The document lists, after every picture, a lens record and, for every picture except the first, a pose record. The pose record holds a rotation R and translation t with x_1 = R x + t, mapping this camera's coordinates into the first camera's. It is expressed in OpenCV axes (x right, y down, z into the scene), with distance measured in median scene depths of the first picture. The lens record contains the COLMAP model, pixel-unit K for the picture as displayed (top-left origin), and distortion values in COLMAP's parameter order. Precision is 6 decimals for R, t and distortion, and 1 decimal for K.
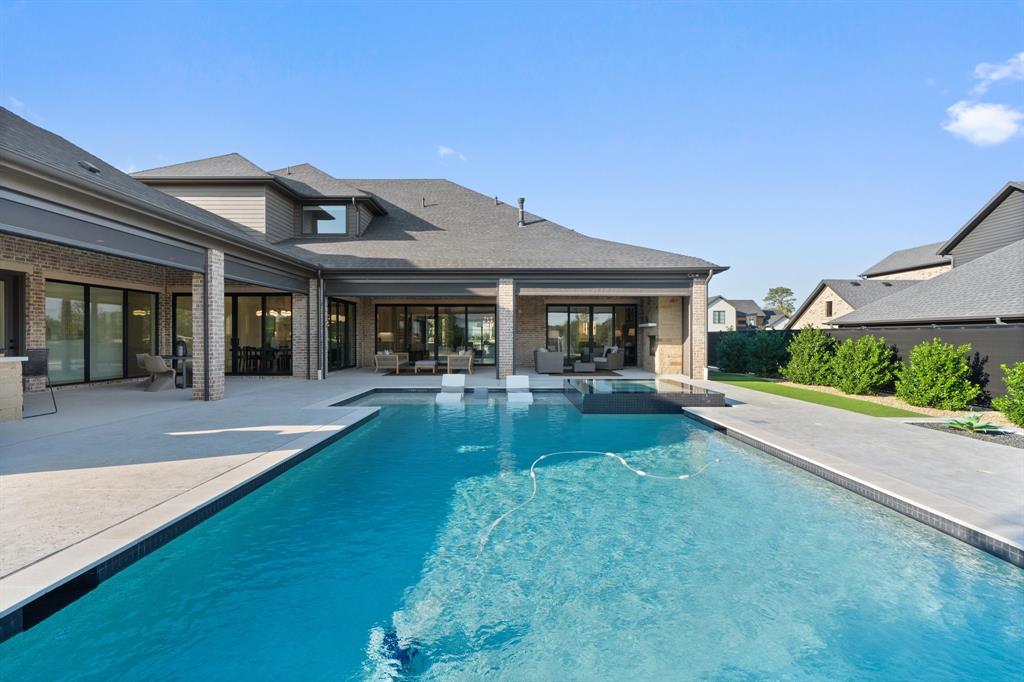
lens RADIAL K [[487.8, 0, 517.6], [0, 487.8, 341.1], [0, 0, 1]] dist [-0.003920, -0.000264]
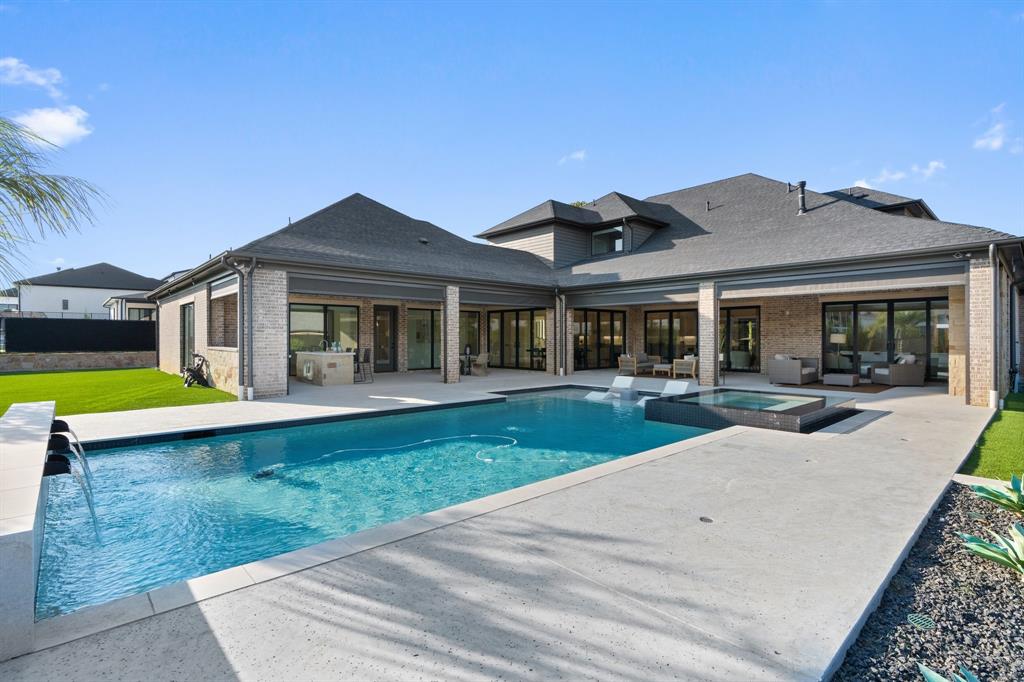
lens RADIAL K [[487.8, 0, 519.0], [0, 487.8, 339.1], [0, 0, 1]] dist [-0.003920, -0.000264]
pose [[0.688822, -0.000193, -0.724930, 0.417981], [-0.005787, 0.999967, -0.005766, -0.007185], [0.724907, 0.008167, 0.688798, 0.058276]]
